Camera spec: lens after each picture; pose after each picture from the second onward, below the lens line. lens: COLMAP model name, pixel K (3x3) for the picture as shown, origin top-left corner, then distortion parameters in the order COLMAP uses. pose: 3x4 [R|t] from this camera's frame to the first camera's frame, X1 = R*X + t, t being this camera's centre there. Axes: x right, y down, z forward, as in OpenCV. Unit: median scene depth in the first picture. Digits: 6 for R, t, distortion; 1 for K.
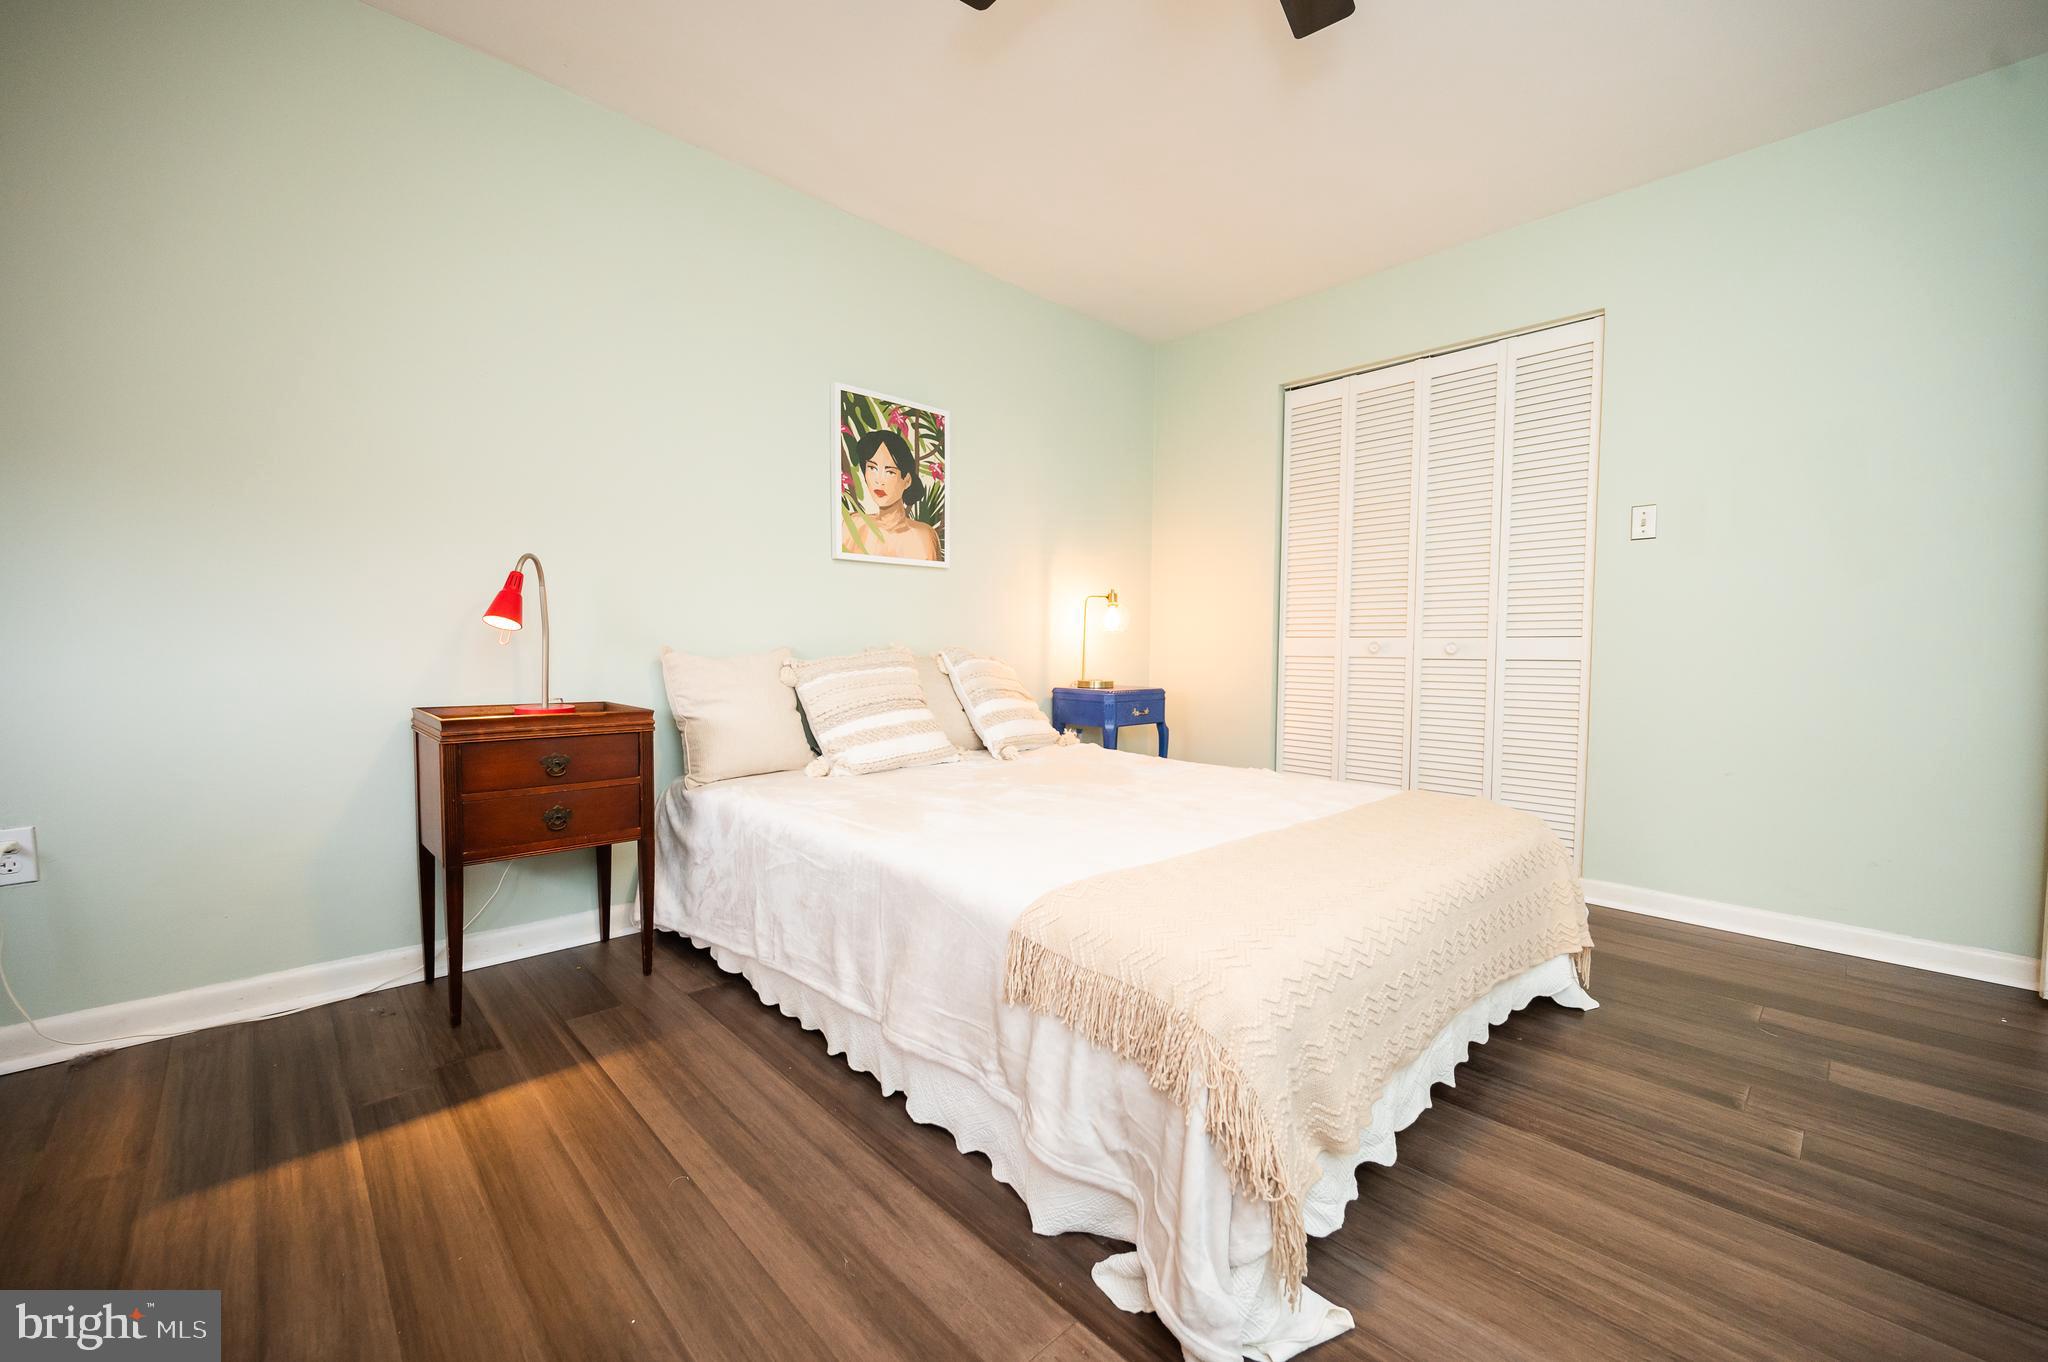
lens RADIAL K [[817.7, 0, 1022.2], [0, 817.7, 687.0], [0, 0, 1]] dist [0.000257, 0.000118]
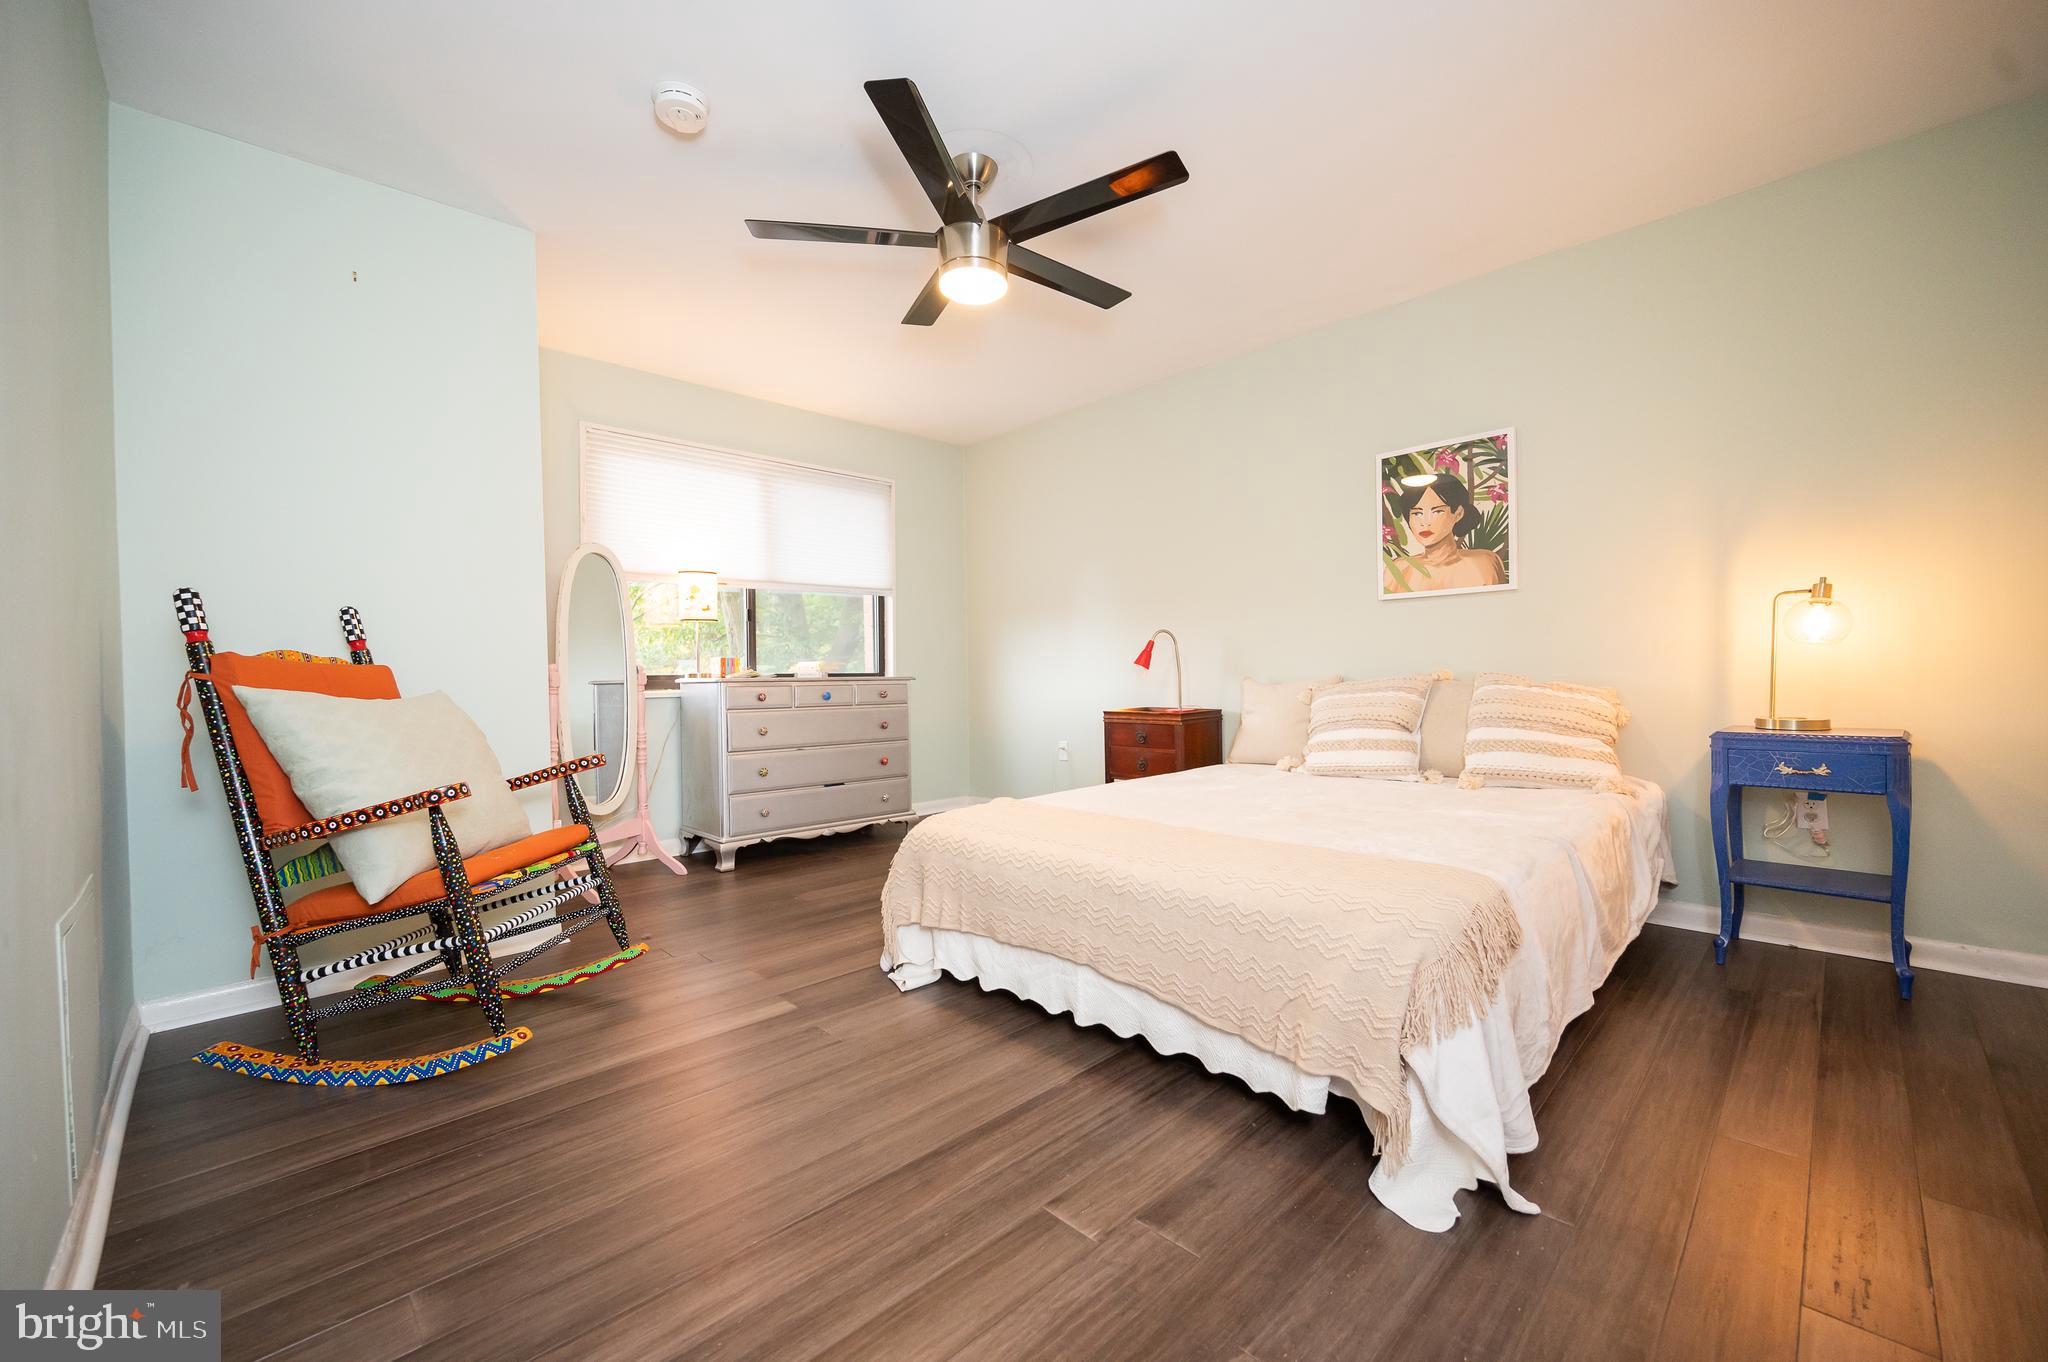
lens RADIAL K [[817.7, 0, 1022.2], [0, 817.7, 687.0], [0, 0, 1]] dist [0.000257, 0.000118]
pose [[0.006822, 0.014495, -0.999872, 0.913129], [-0.027064, 0.999531, 0.014306, -0.031415], [0.999610, 0.026963, 0.007211, 0.447304]]
